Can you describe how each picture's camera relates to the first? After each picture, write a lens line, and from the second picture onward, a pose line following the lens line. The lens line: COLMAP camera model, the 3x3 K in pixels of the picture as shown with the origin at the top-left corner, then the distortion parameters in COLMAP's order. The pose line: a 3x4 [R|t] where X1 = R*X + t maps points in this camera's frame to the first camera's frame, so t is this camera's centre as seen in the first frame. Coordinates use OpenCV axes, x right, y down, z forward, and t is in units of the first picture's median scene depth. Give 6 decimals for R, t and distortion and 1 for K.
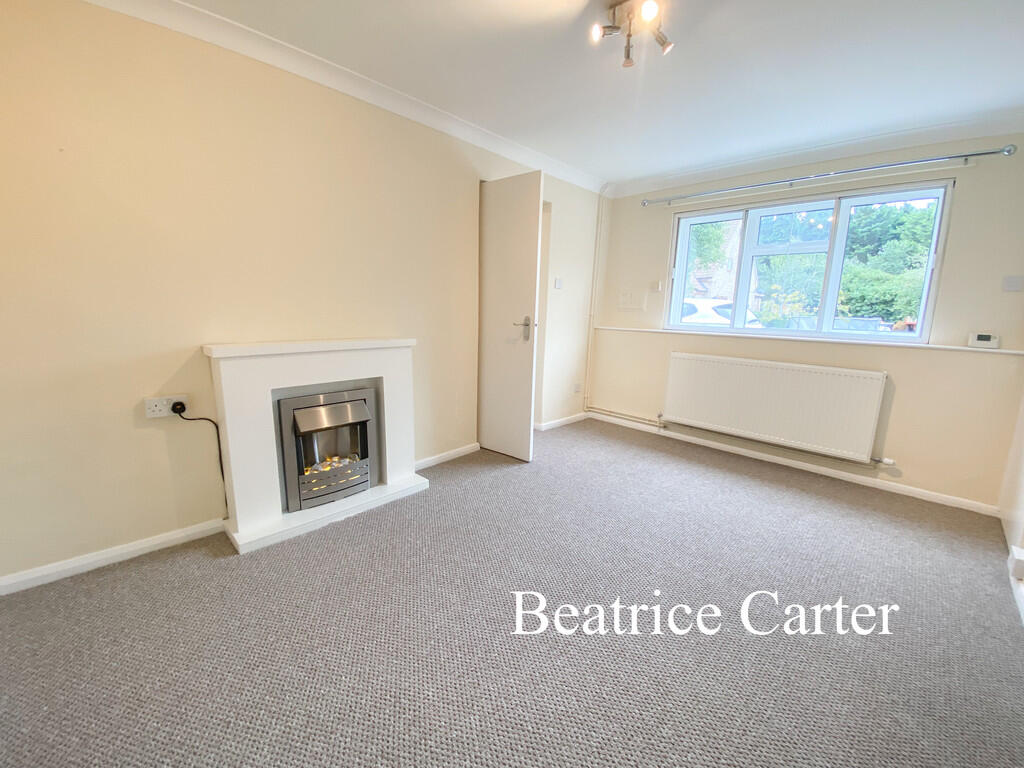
lens RADIAL K [[421.5, 0, 515.9], [0, 421.5, 385.1], [0, 0, 1]] dist [0.015462, -0.020127]
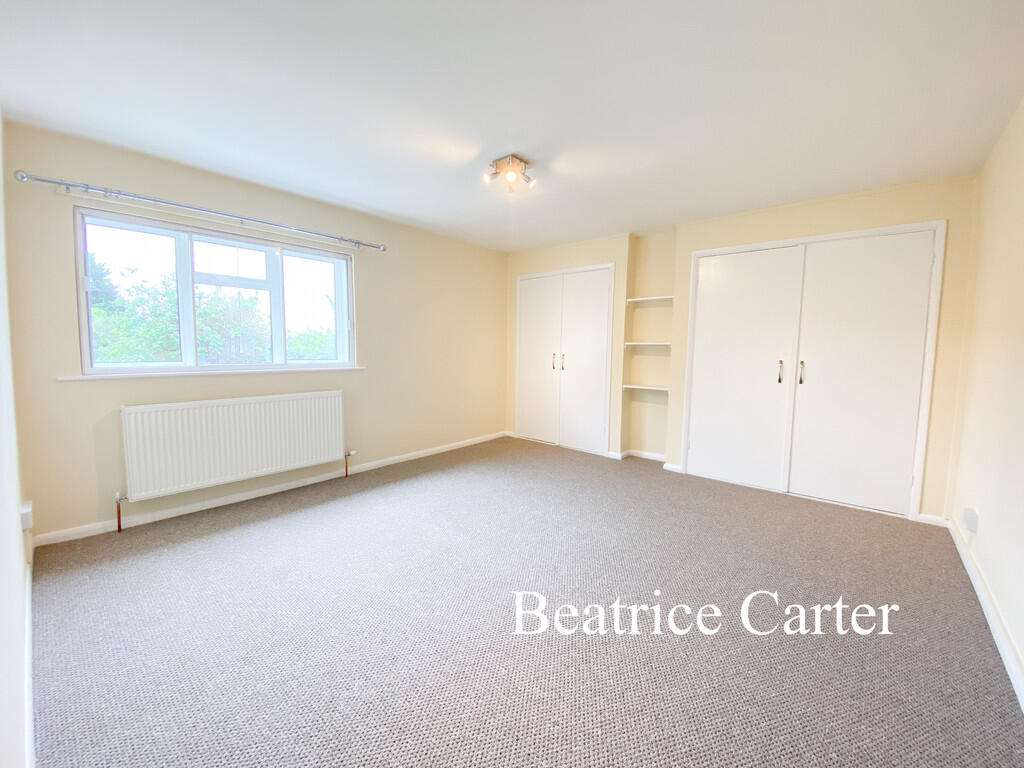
lens RADIAL K [[421.5, 0, 515.9], [0, 421.5, 385.1], [0, 0, 1]] dist [0.015462, -0.020127]
pose [[-0.047277, -0.115584, 0.992172, -0.469052], [0.174642, 0.977027, 0.122141, -0.108187], [-0.983496, 0.179049, -0.026005, 0.467525]]
